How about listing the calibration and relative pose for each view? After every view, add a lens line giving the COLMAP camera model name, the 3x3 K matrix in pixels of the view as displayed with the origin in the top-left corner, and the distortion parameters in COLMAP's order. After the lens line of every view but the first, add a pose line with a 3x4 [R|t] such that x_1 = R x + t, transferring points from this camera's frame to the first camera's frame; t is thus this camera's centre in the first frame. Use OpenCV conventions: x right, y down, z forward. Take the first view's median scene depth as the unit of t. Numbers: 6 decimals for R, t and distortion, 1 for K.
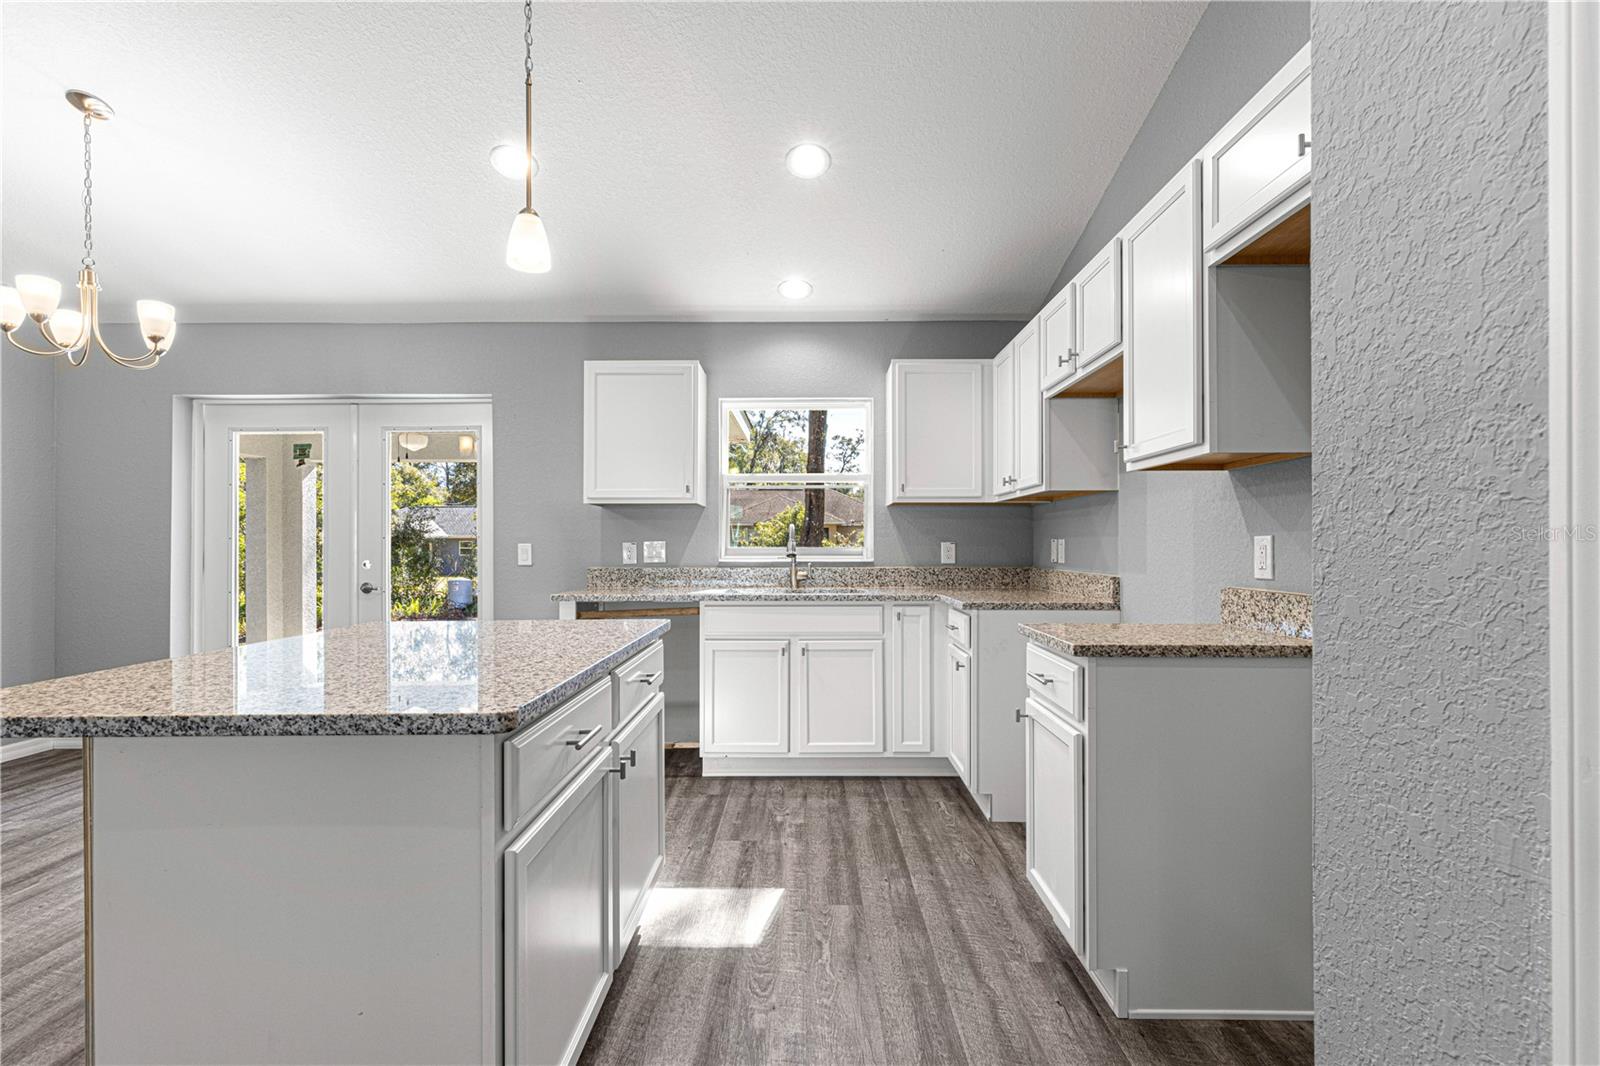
lens RADIAL K [[717.0, 0, 800.8], [0, 717.0, 543.8], [0, 0, 1]] dist [0.011266, -0.002798]
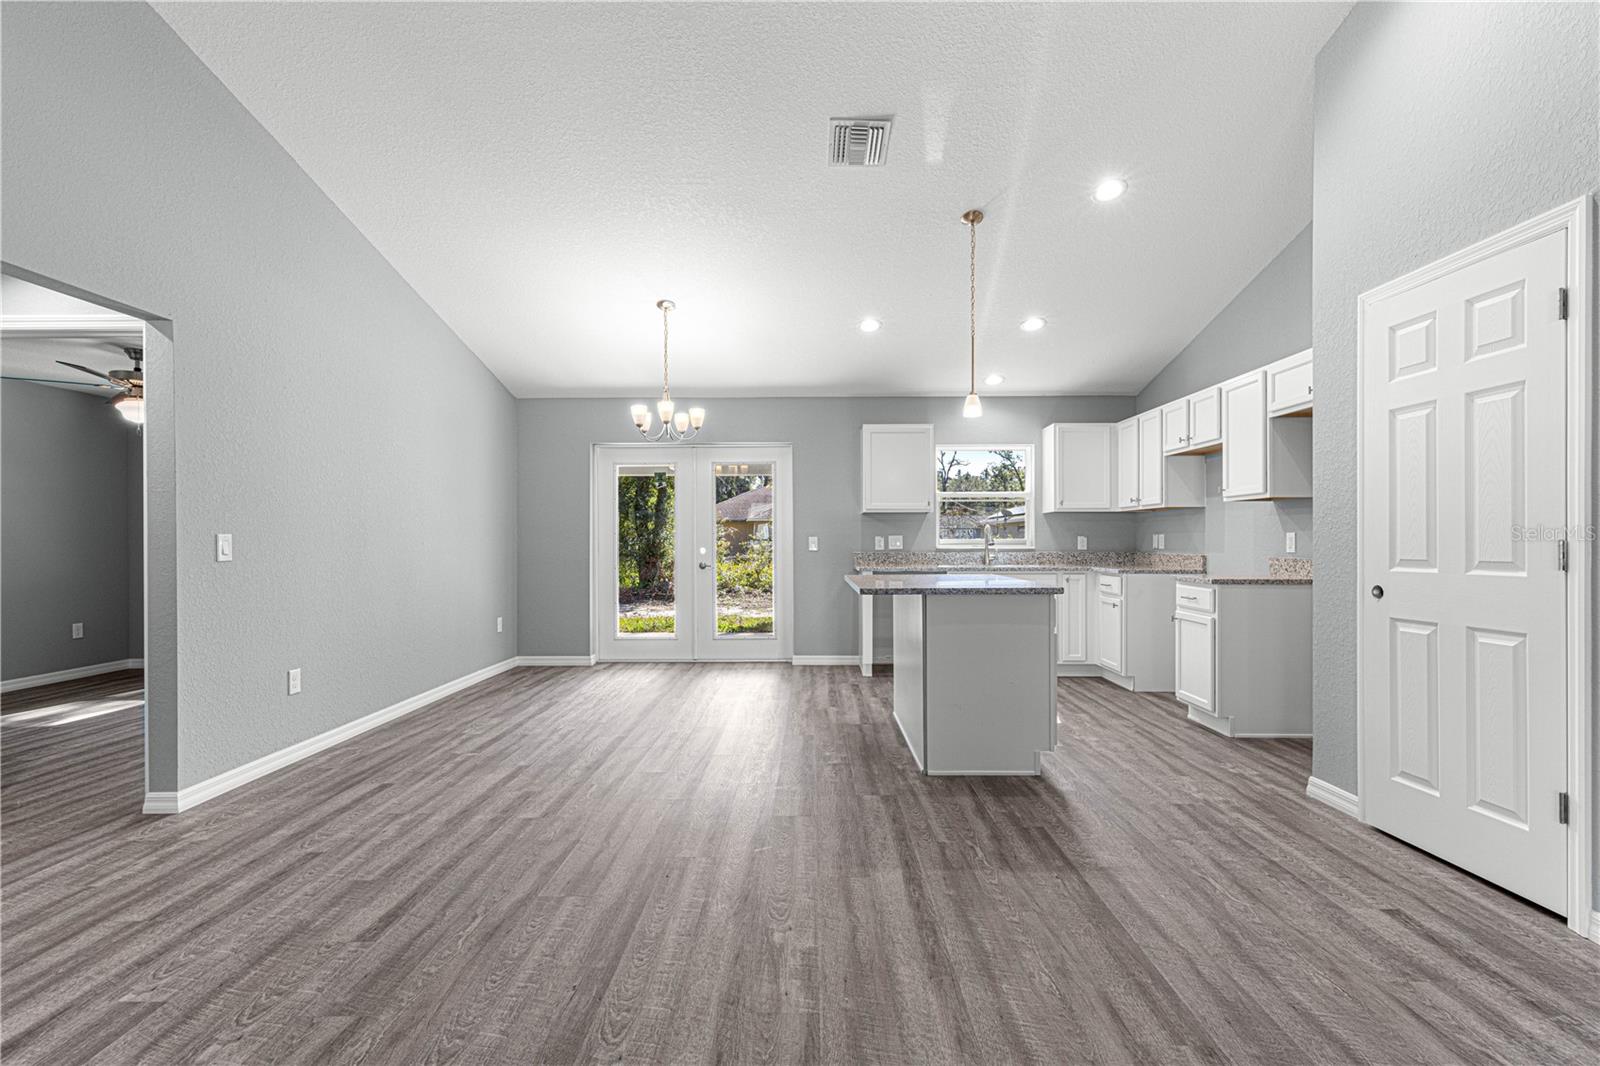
lens RADIAL K [[717.0, 0, 800.7], [0, 717.0, 543.4], [0, 0, 1]] dist [0.011266, -0.002798]
pose [[0.999997, -0.000237, -0.002627, -0.563290], [0.000253, 0.999981, 0.006141, 0.004938], [0.002625, -0.006142, 0.999978, -0.798148]]
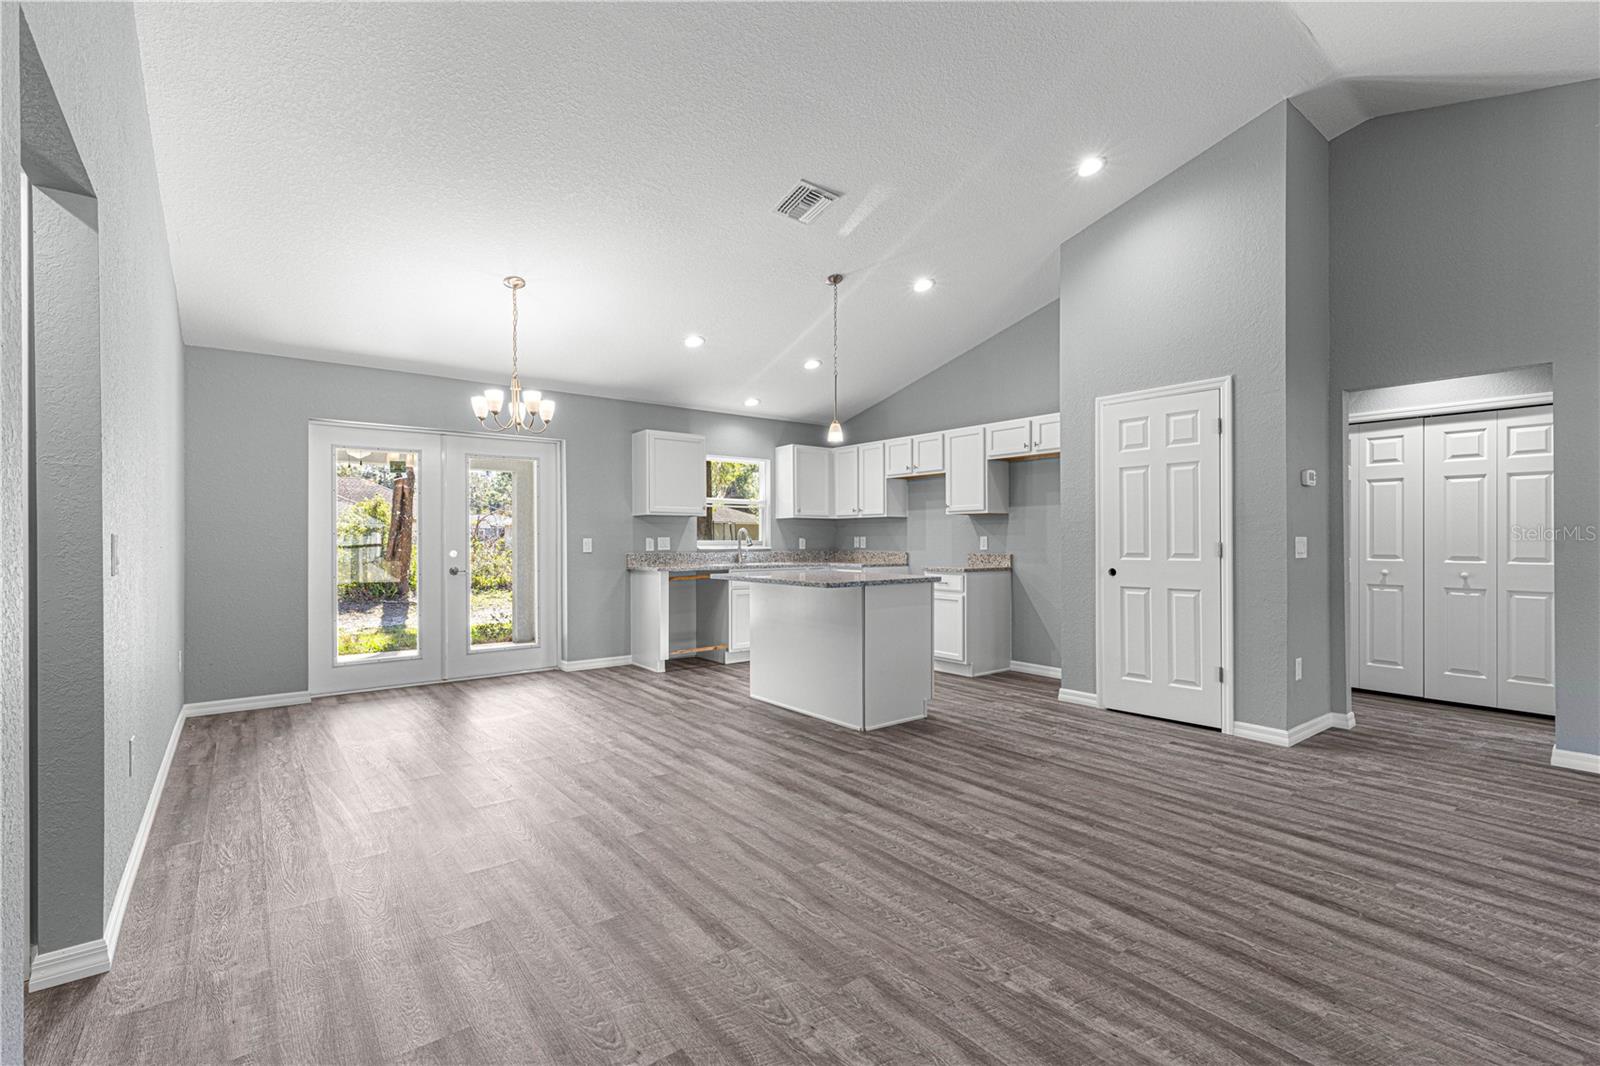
lens RADIAL K [[717.0, 0, 801.2], [0, 717.0, 539.1], [0, 0, 1]] dist [0.011266, -0.002798]
pose [[0.781199, 0.001712, 0.624280, -1.368337], [-0.001623, 0.999998, -0.000712, 0.001994], [-0.624280, -0.000457, 0.781200, -0.684601]]
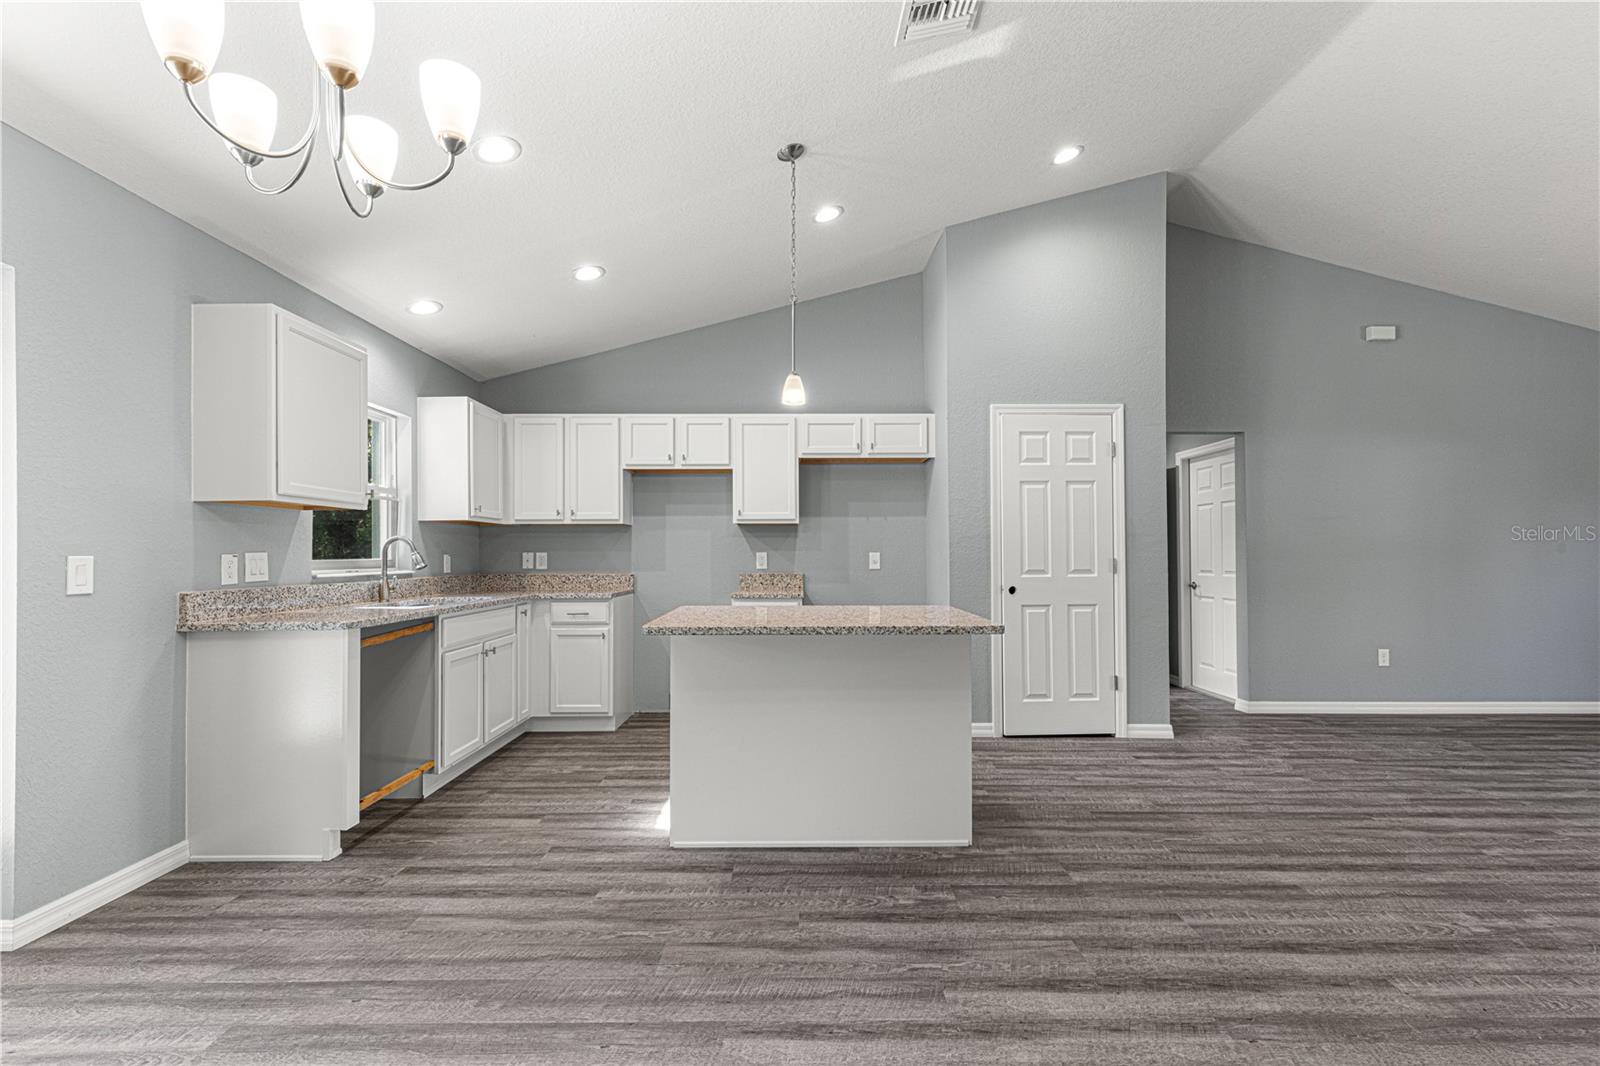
lens RADIAL K [[717.0, 0, 803.0], [0, 717.0, 545.5], [0, 0, 1]] dist [0.011266, -0.002798]
pose [[-0.022414, 0.013947, 0.999651, -1.331897], [0.000189, 0.999903, -0.013947, -0.000532], [-0.999749, -0.000124, -0.022414, 0.618317]]
